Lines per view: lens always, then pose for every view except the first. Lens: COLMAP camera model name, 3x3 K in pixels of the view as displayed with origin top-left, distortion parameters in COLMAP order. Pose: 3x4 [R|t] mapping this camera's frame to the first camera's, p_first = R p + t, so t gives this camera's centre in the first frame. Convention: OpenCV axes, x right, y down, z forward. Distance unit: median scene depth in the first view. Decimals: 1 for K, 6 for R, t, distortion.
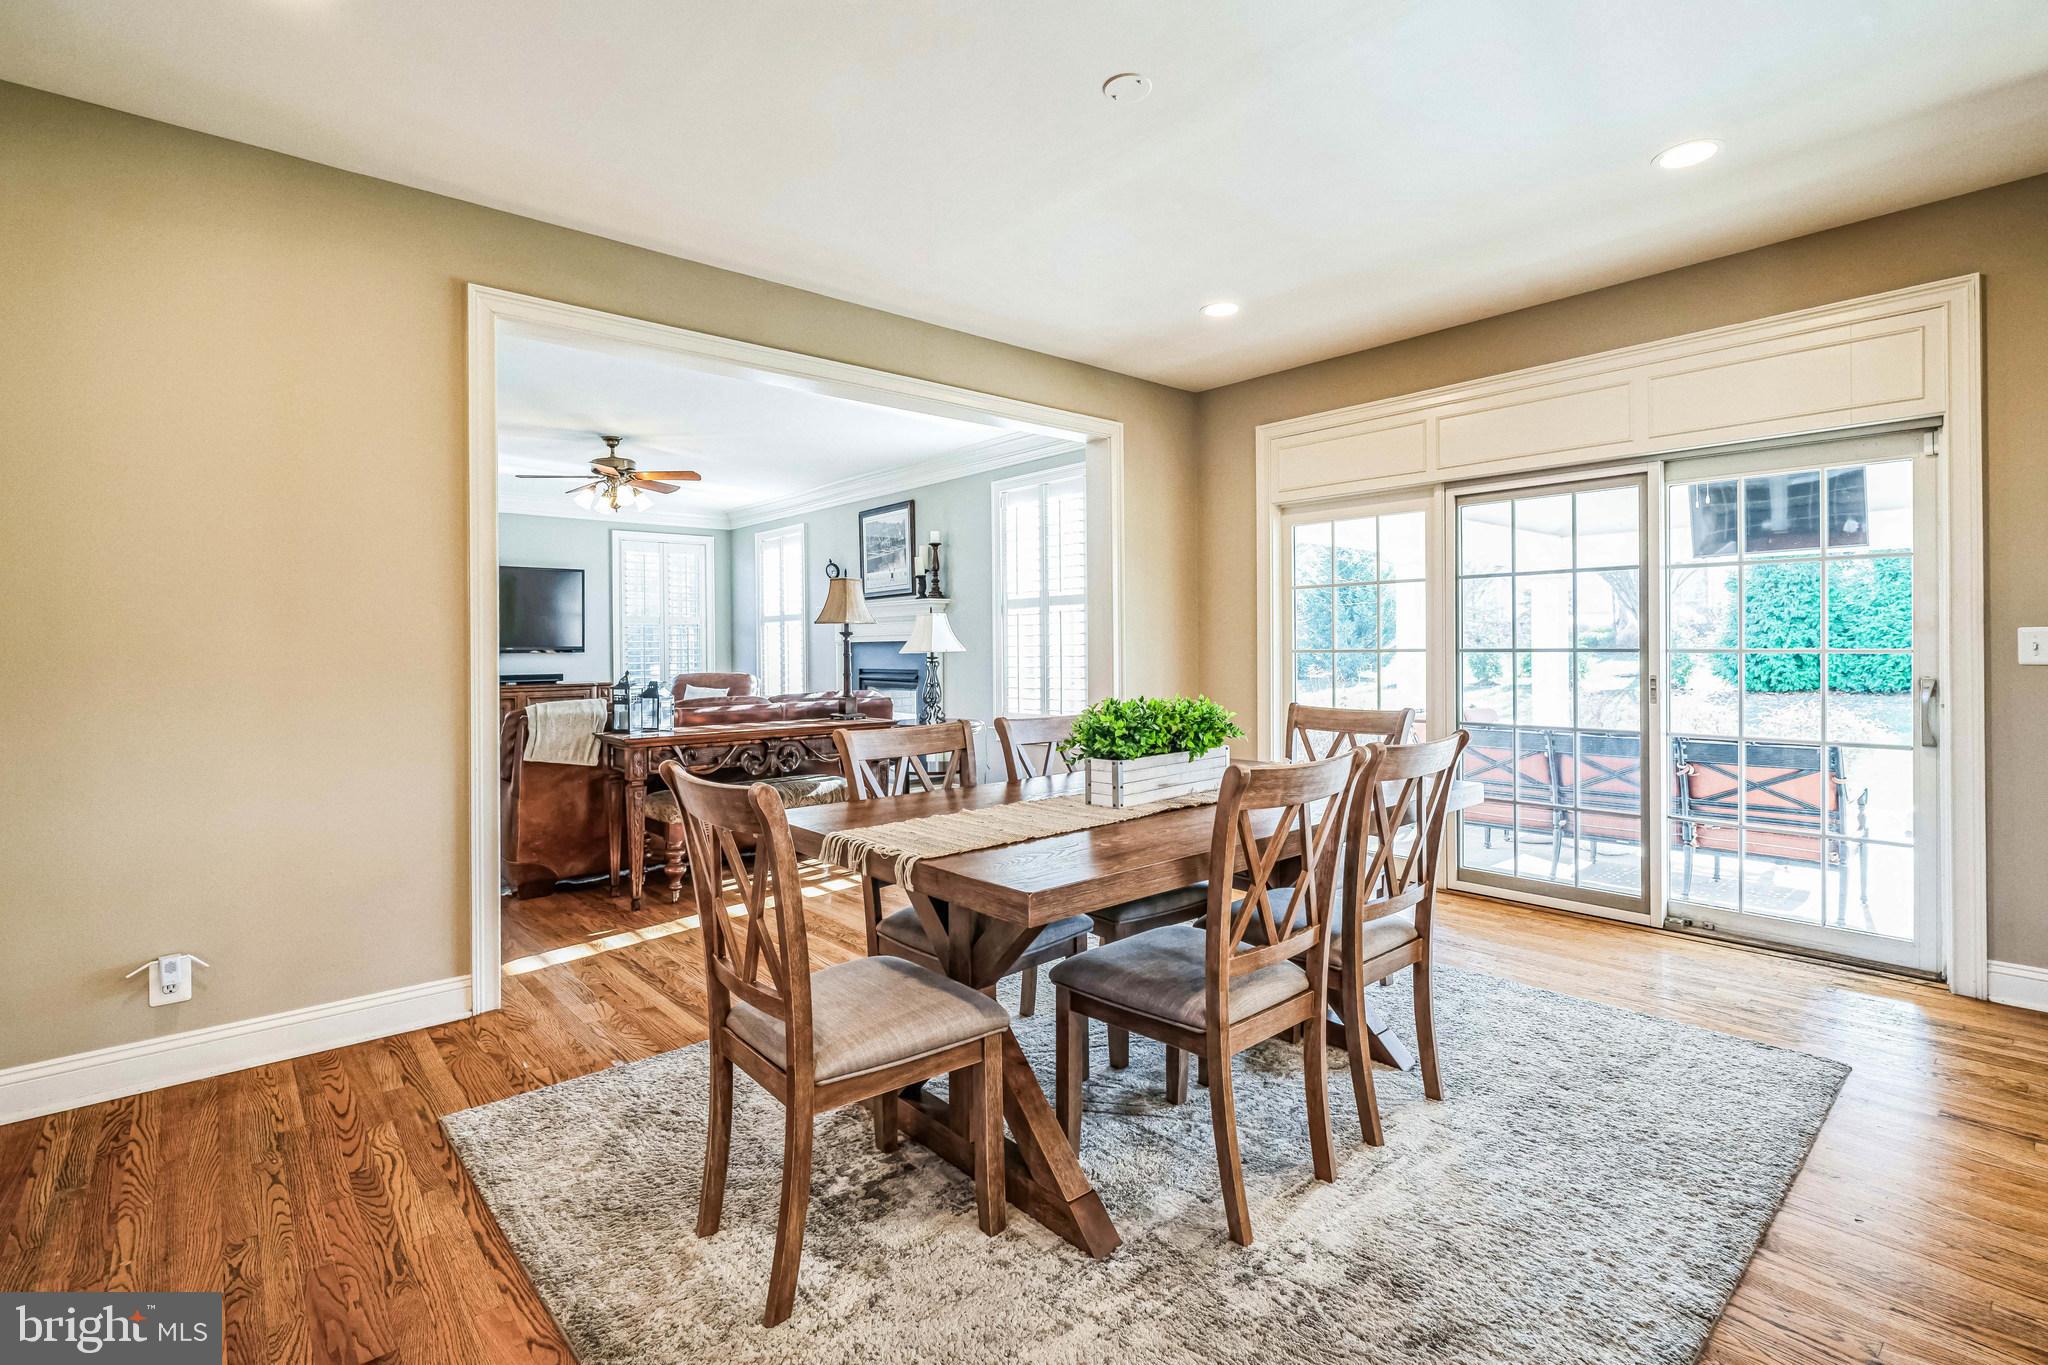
lens RADIAL K [[957.4, 0, 1013.4], [0, 957.4, 645.1], [0, 0, 1]] dist [-0.000240, -0.000169]
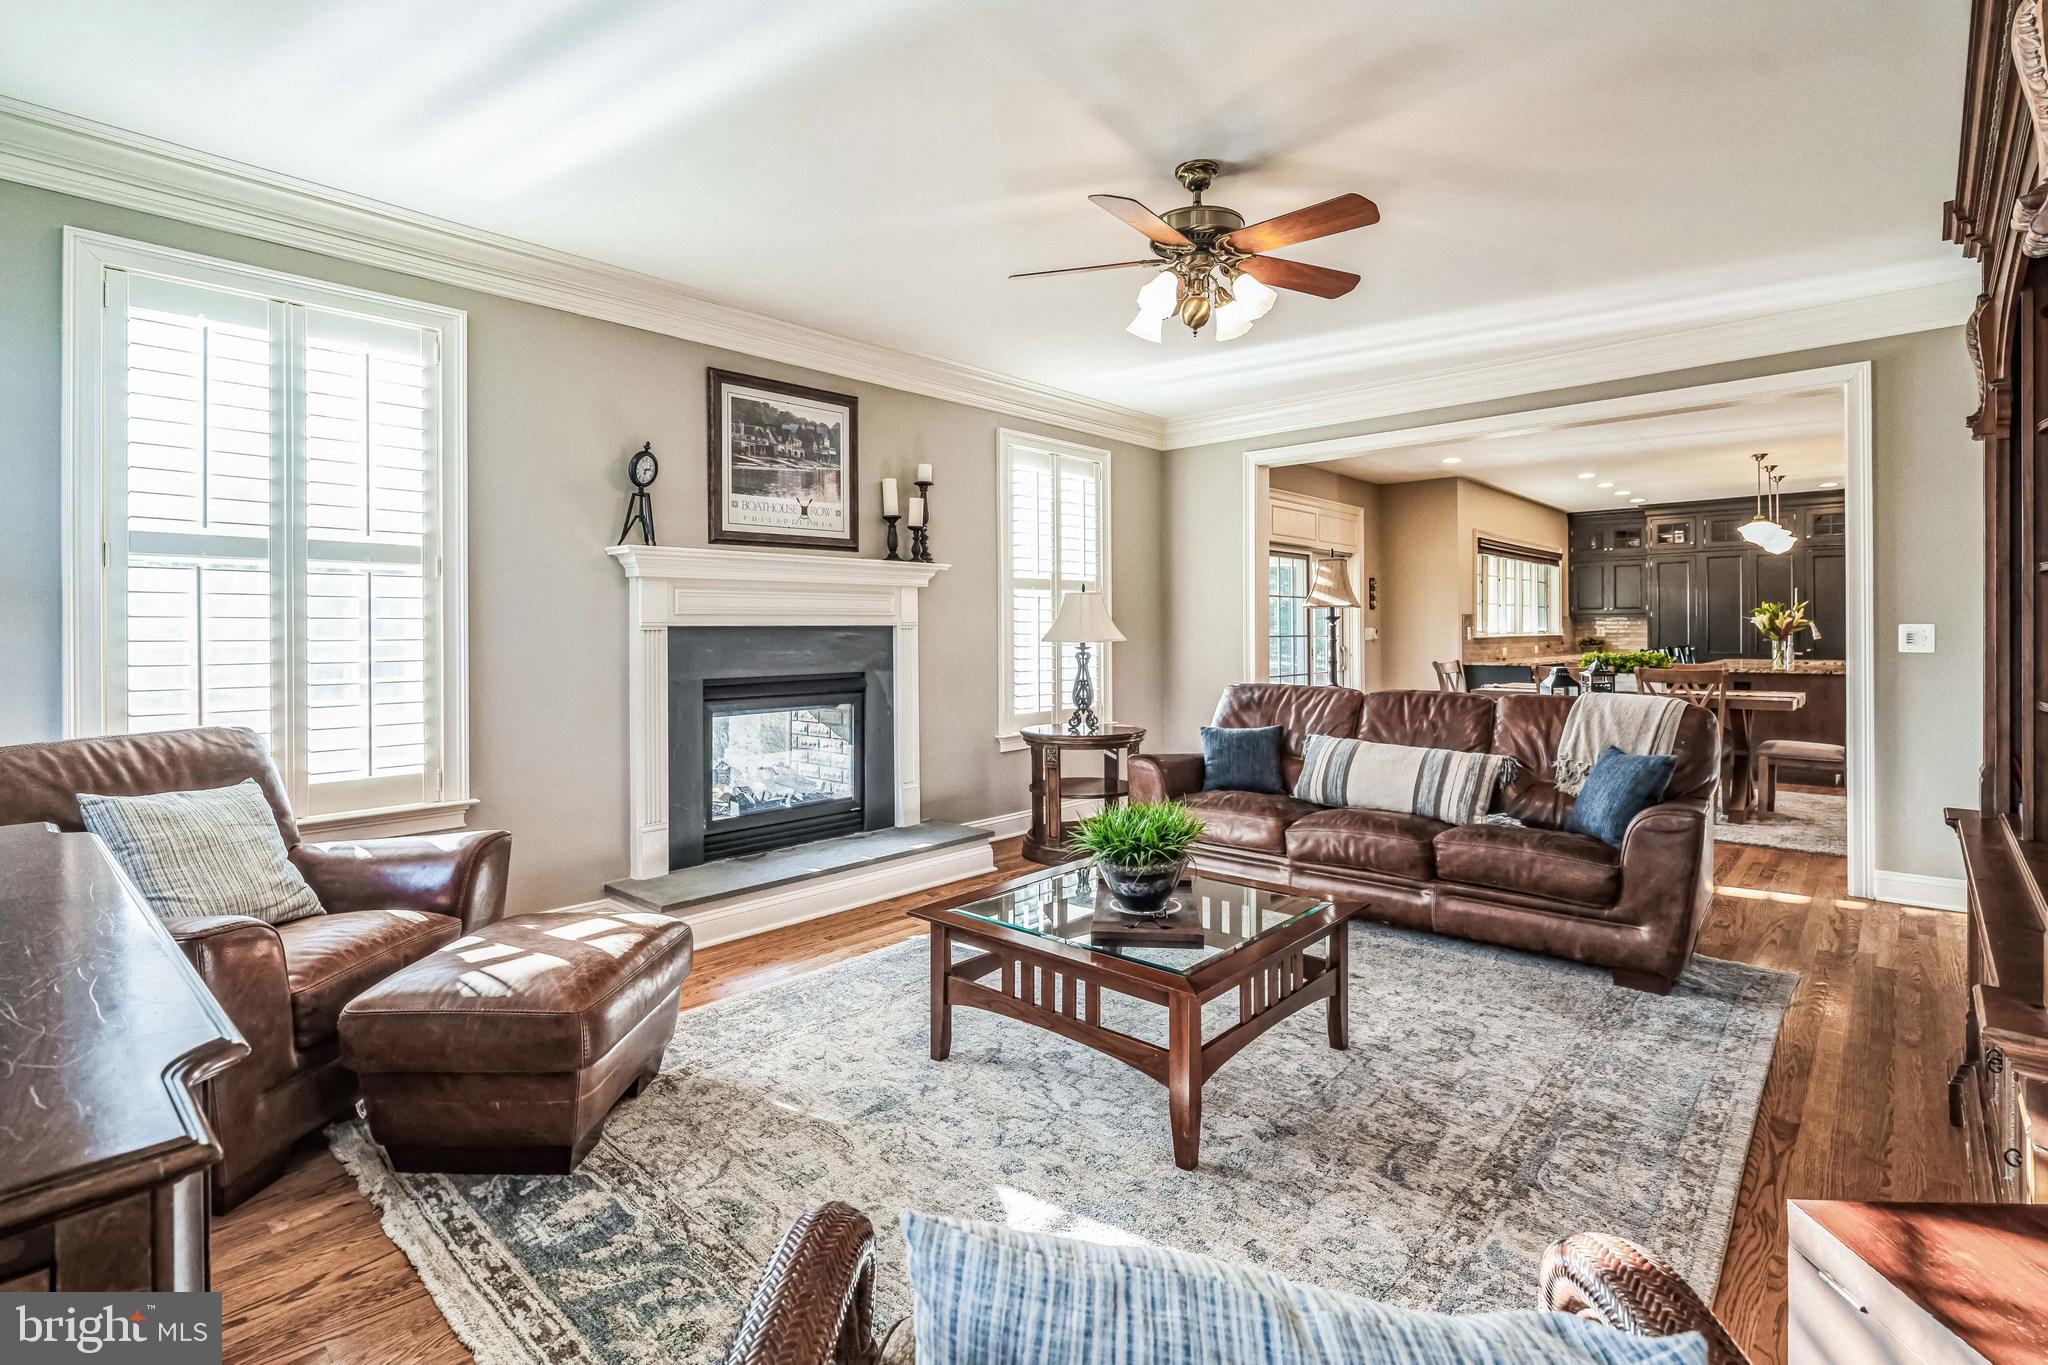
lens RADIAL K [[944.9, 0, 1017.0], [0, 944.9, 634.9], [0, 0, 1]] dist [0.001501, 0.000746]
pose [[-0.115361, 0.004602, 0.993313, -0.854173], [0.005434, 0.999977, -0.004002, 0.005873], [-0.993309, 0.004936, -0.115384, 1.140373]]
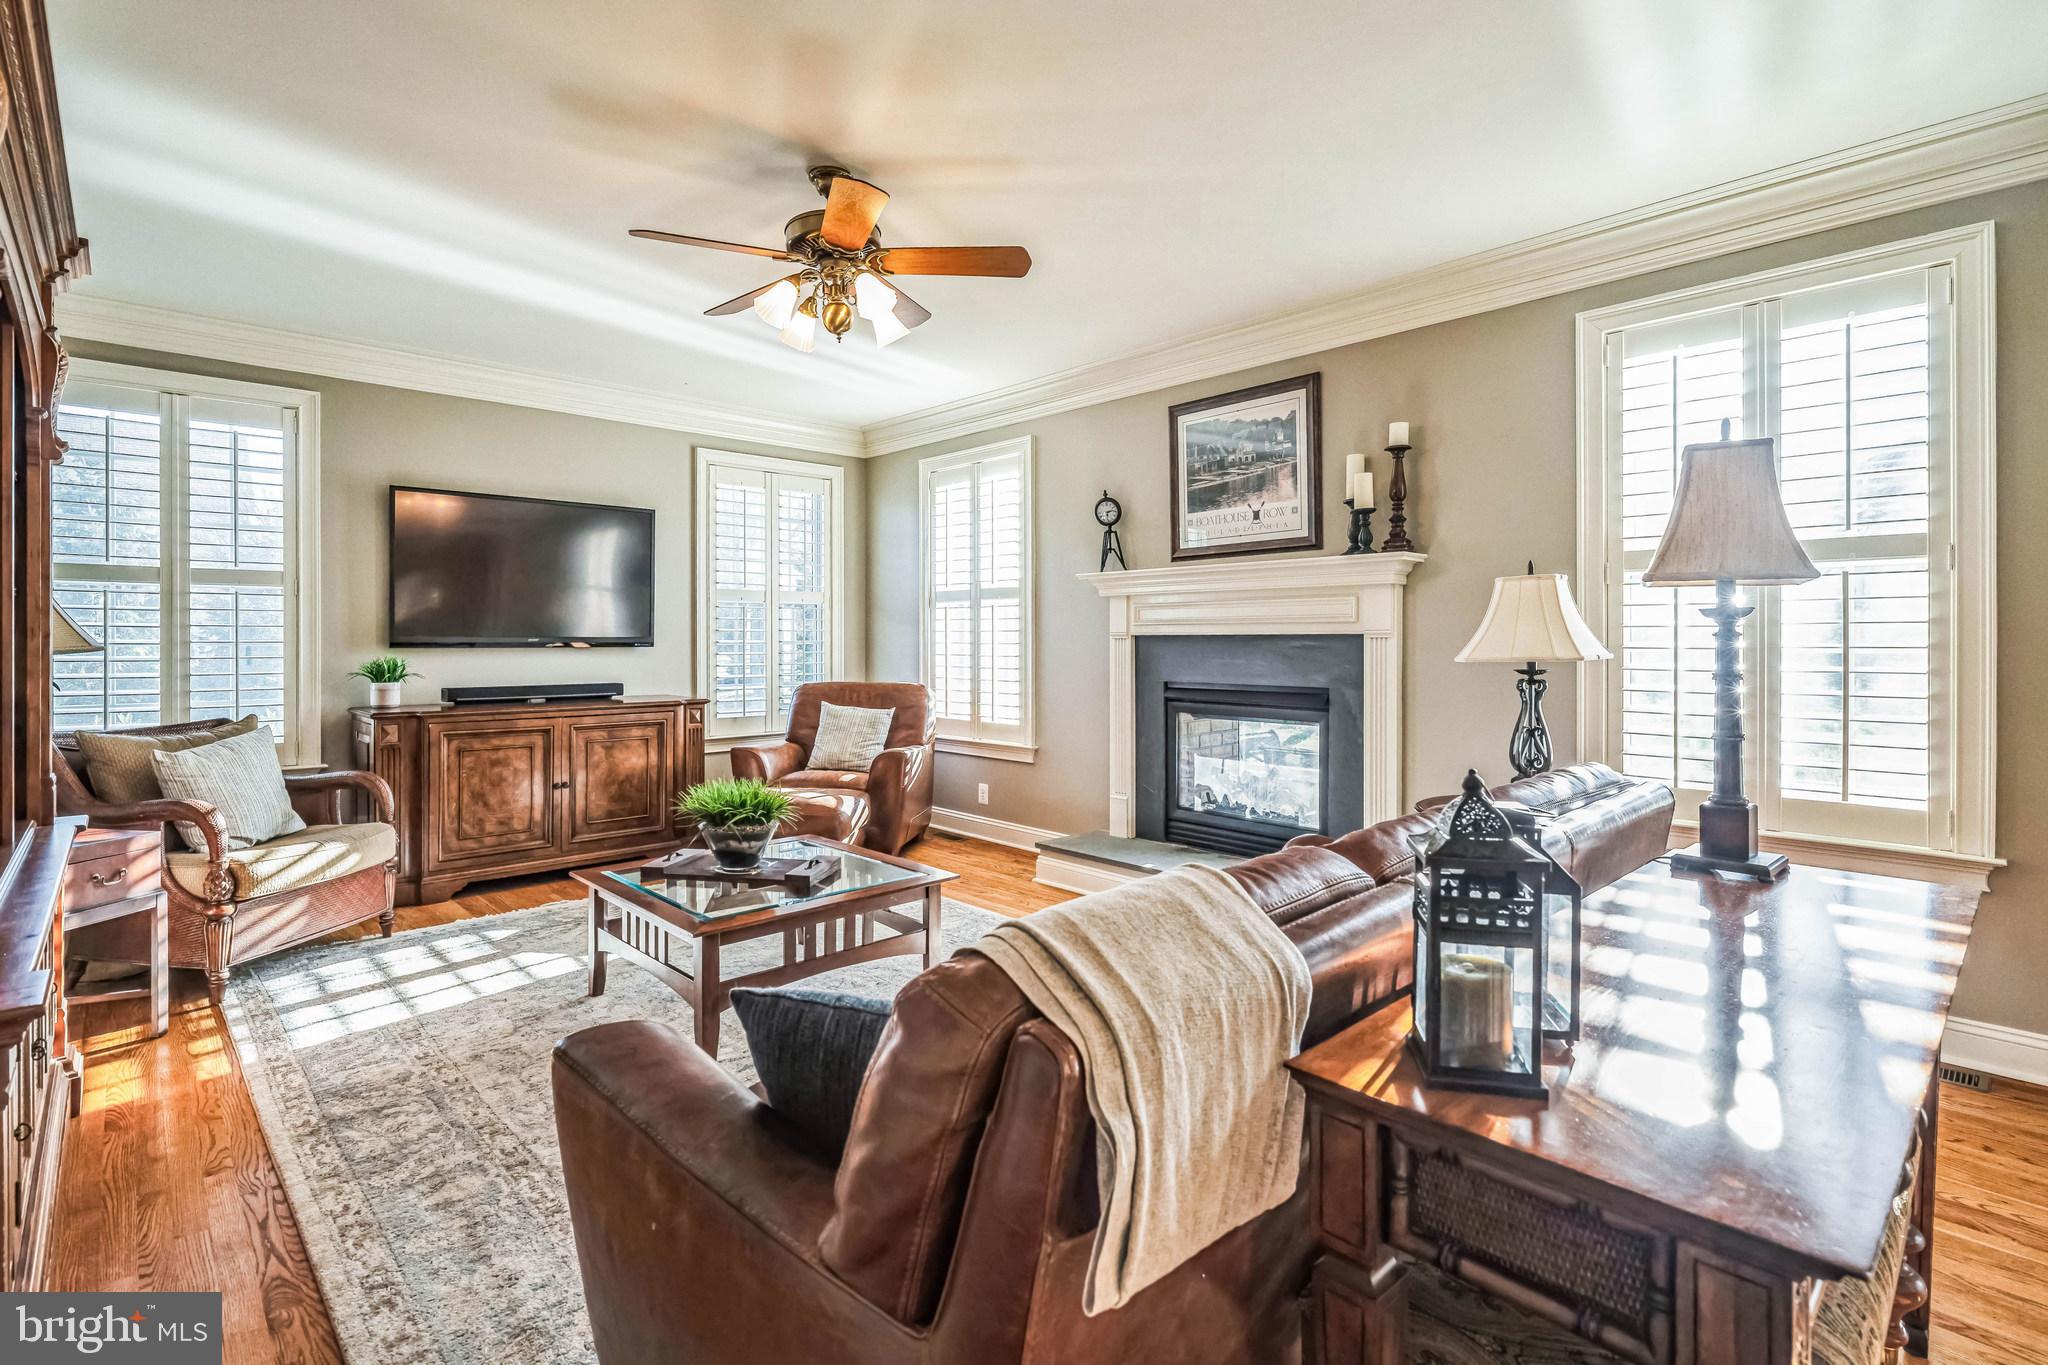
lens RADIAL K [[957.4, 0, 1013.4], [0, 957.4, 645.1], [0, 0, 1]] dist [-0.000240, -0.000169]
pose [[0.998797, 0.009420, 0.048123, -0.355283], [-0.009776, 0.999927, 0.007166, -0.000119], [-0.048052, -0.007628, 0.998816, 0.550509]]
